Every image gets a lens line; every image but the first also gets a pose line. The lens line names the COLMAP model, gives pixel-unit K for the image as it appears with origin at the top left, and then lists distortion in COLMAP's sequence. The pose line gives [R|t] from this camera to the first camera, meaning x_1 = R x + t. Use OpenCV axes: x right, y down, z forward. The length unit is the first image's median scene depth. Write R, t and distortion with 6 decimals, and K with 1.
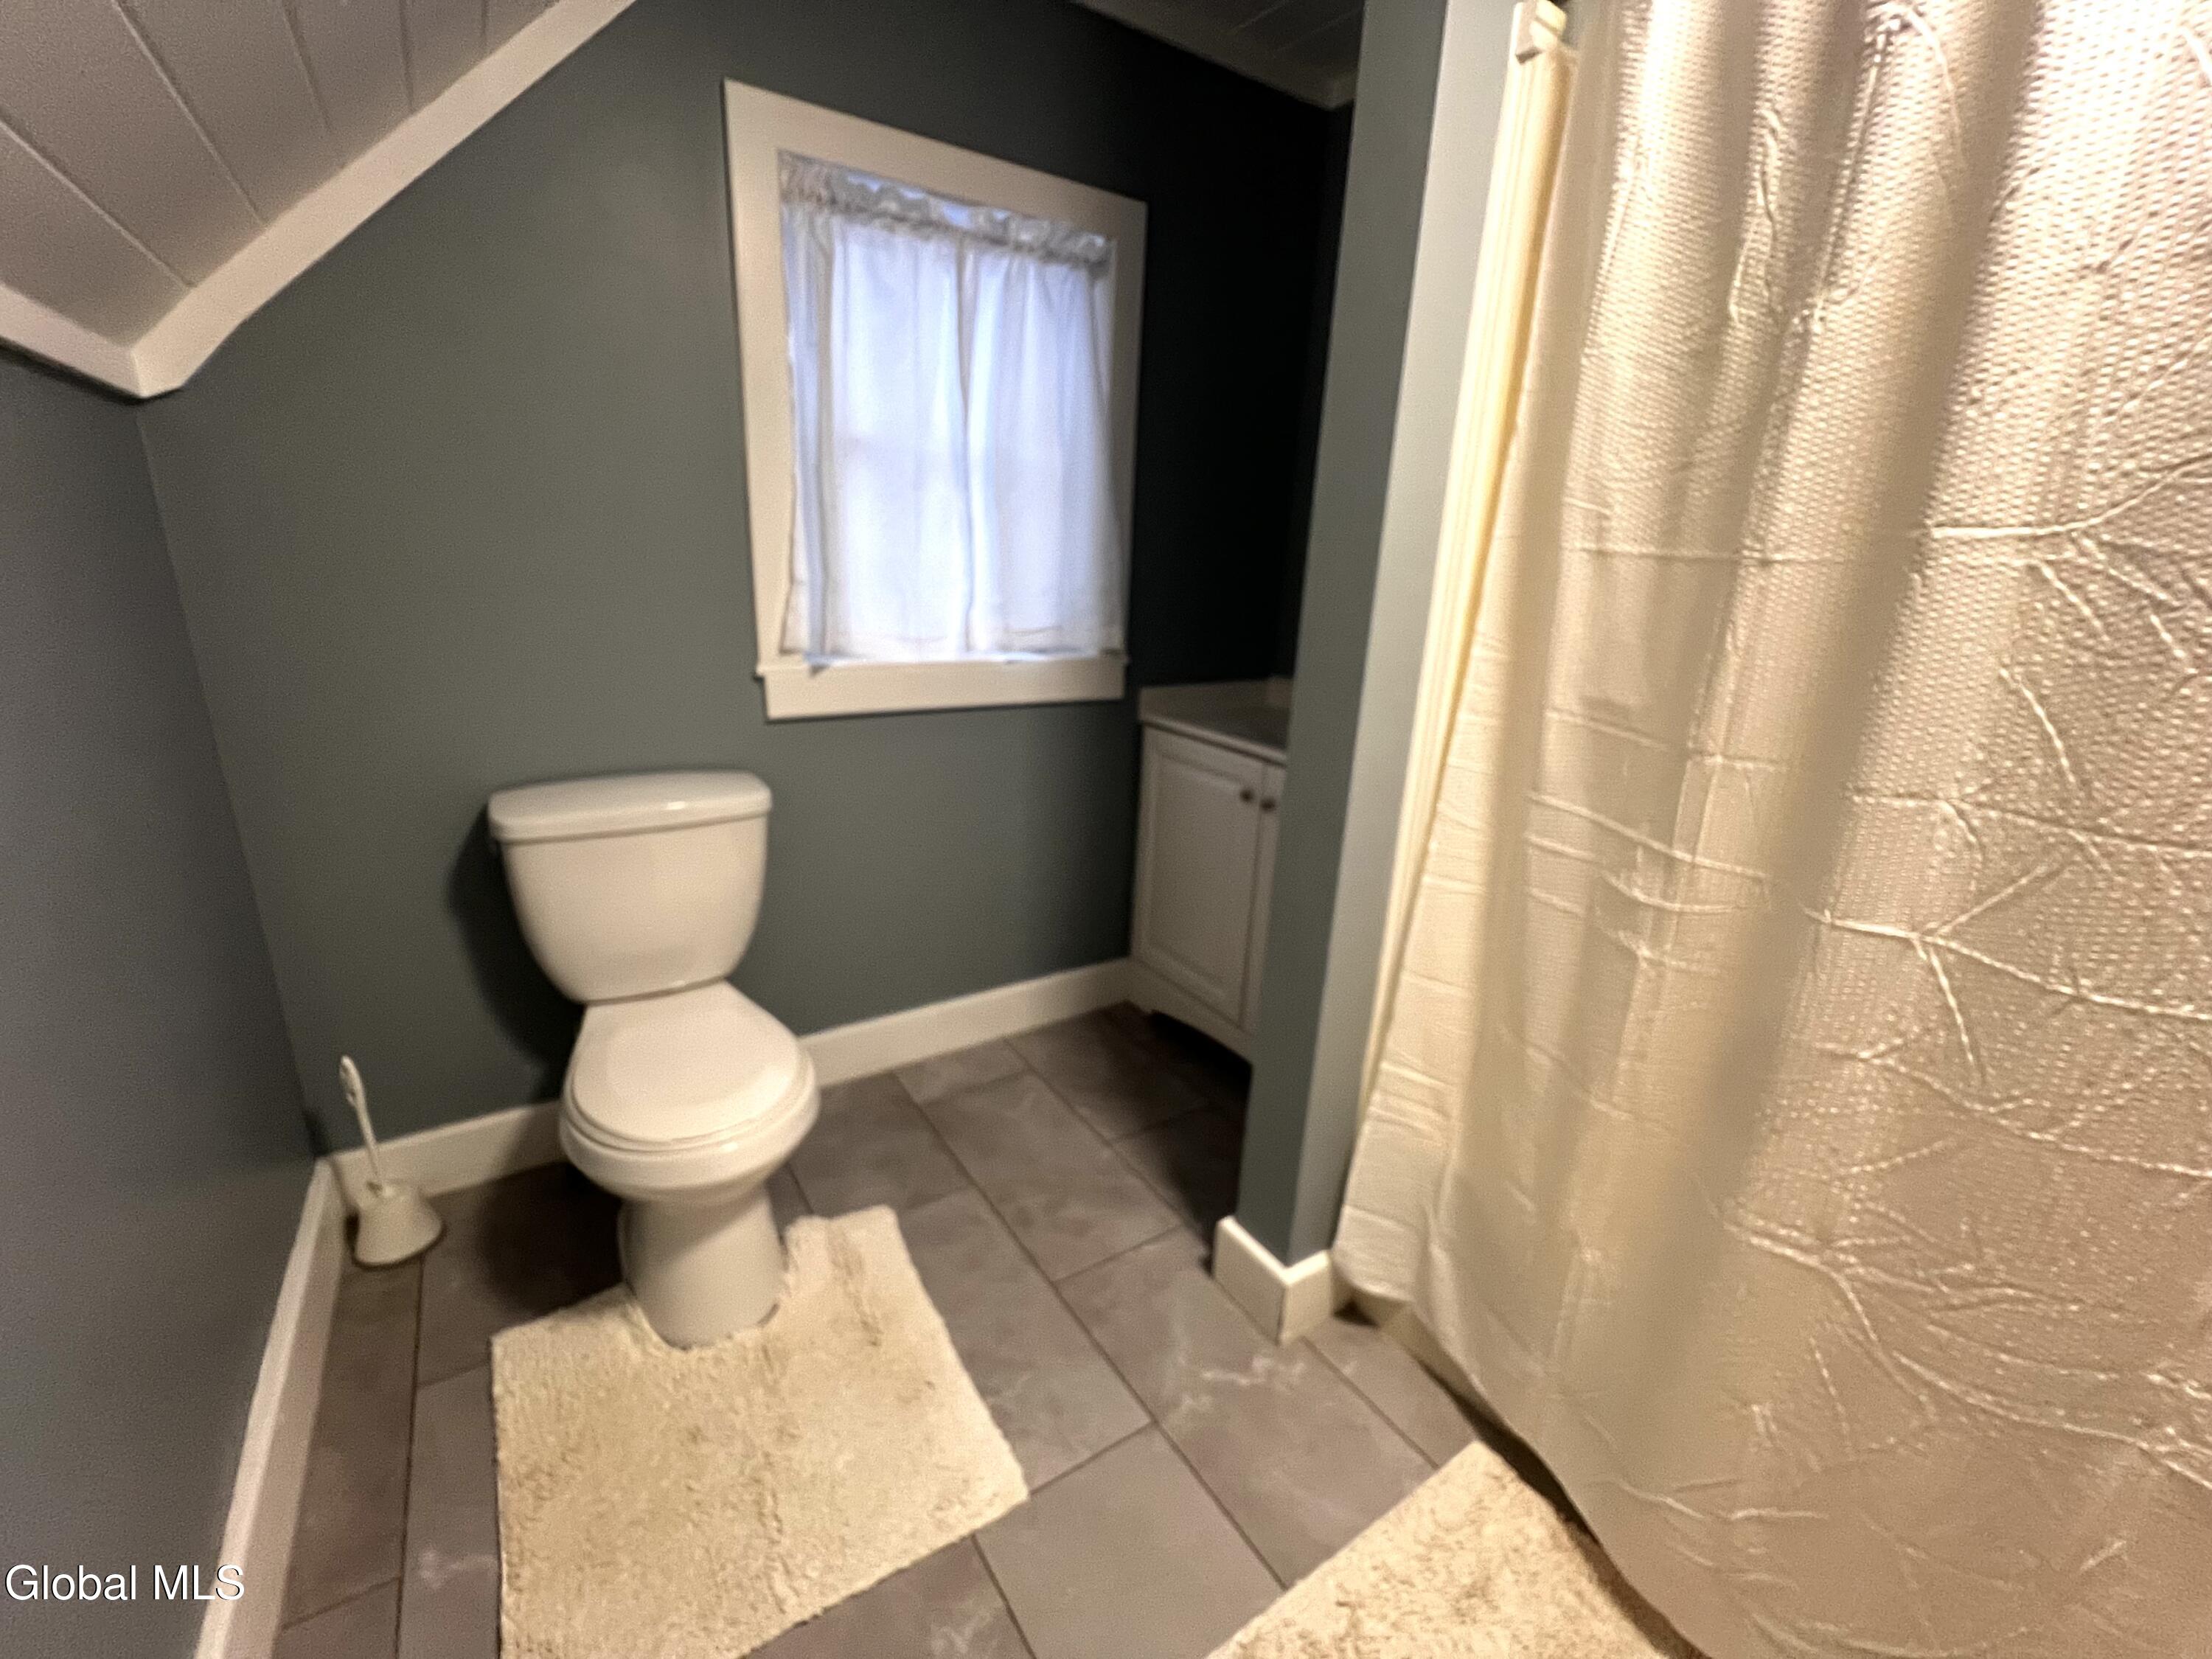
lens RADIAL K [[907.4, 0, 1097.3], [0, 907.4, 830.1], [0, 0, 1]] dist [-0.000920, 0.000919]
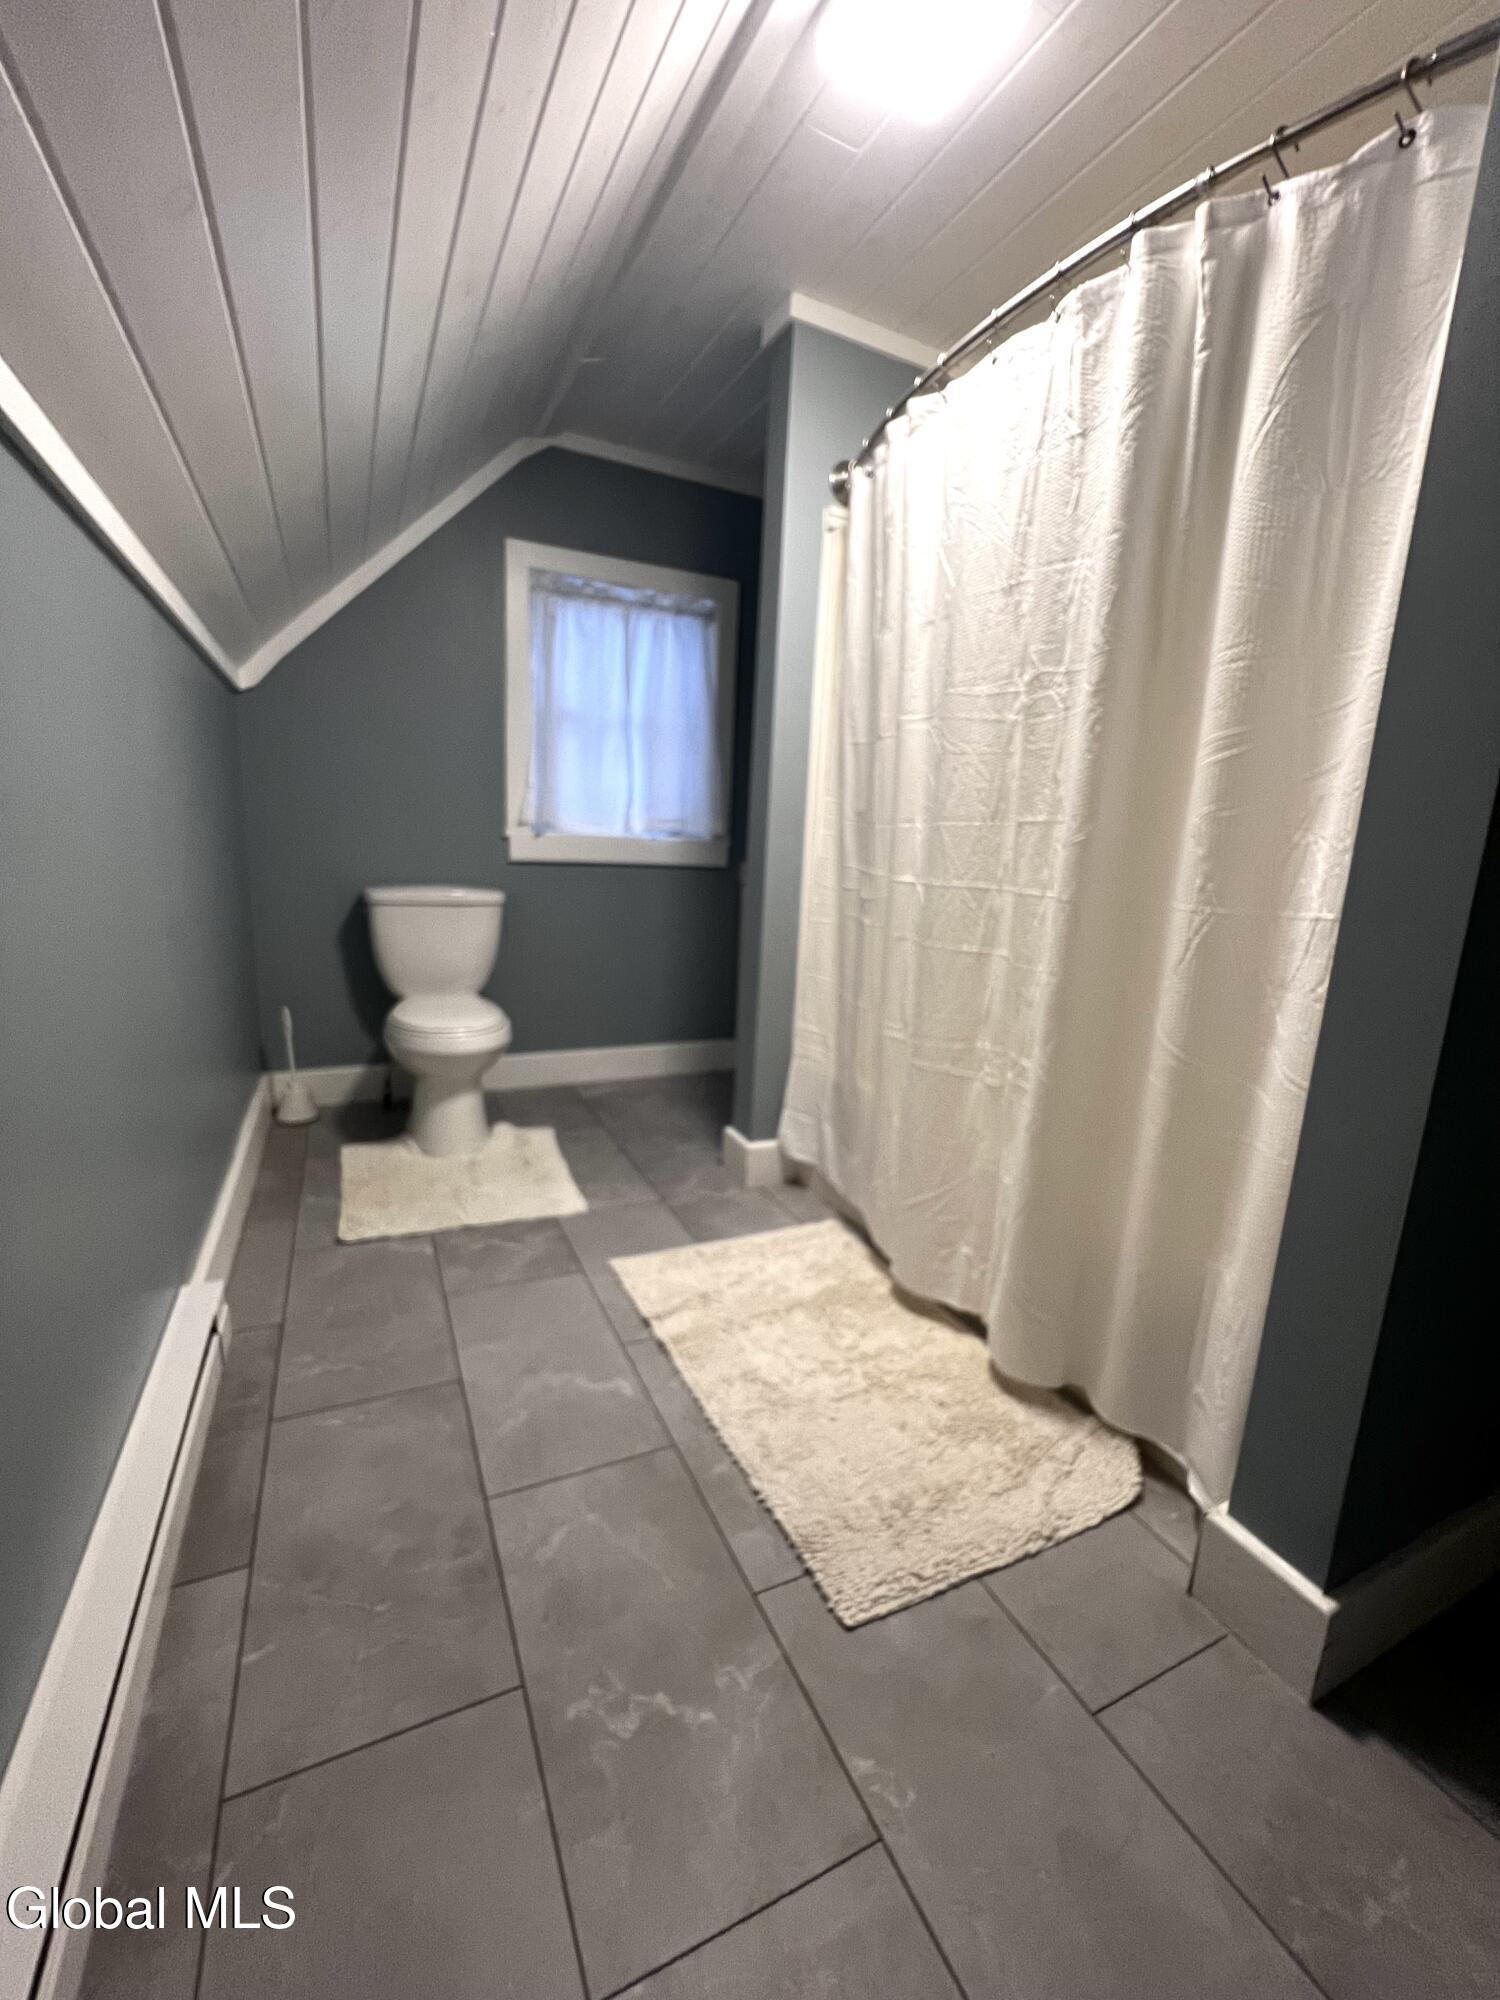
lens RADIAL K [[820.5, 0, 750.0], [0, 820.5, 1000.0], [0, 0, 1]] dist [-0.000920, 0.000919]
pose [[0.990894, 0.032070, -0.130767, 0.376430], [-0.045300, 0.994008, -0.099480, 0.331892], [0.126793, 0.104498, 0.986409, -0.585367]]
